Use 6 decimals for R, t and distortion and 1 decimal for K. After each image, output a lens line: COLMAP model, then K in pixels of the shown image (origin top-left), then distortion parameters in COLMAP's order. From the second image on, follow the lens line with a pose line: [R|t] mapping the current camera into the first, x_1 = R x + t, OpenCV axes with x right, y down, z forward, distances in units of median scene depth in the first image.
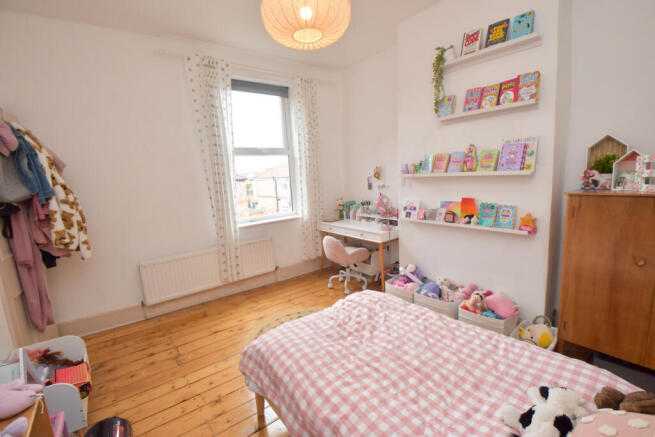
lens RADIAL K [[288.6, 0, 327.5], [0, 288.6, 218.5], [0, 0, 1]] dist [0.002418, -0.024807]
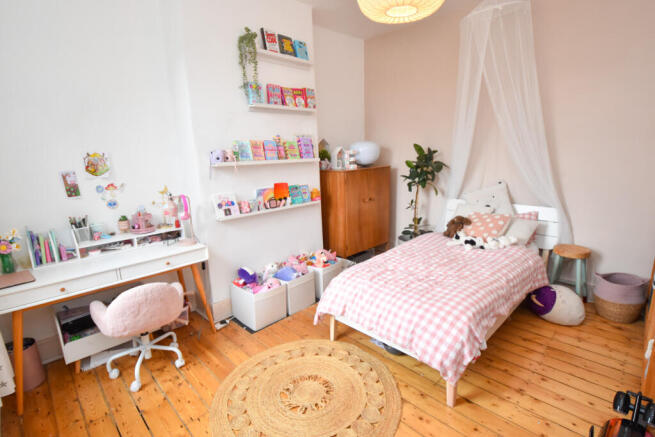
lens RADIAL K [[309.2, 0, 339.5], [0, 309.2, 221.0], [0, 0, 1]] dist [0.003414, -0.031925]
pose [[-0.148969, -0.171880, 0.973789, -0.769519], [0.180350, 0.963537, 0.197660, -0.128534], [-0.972256, 0.205068, -0.112539, 0.968058]]
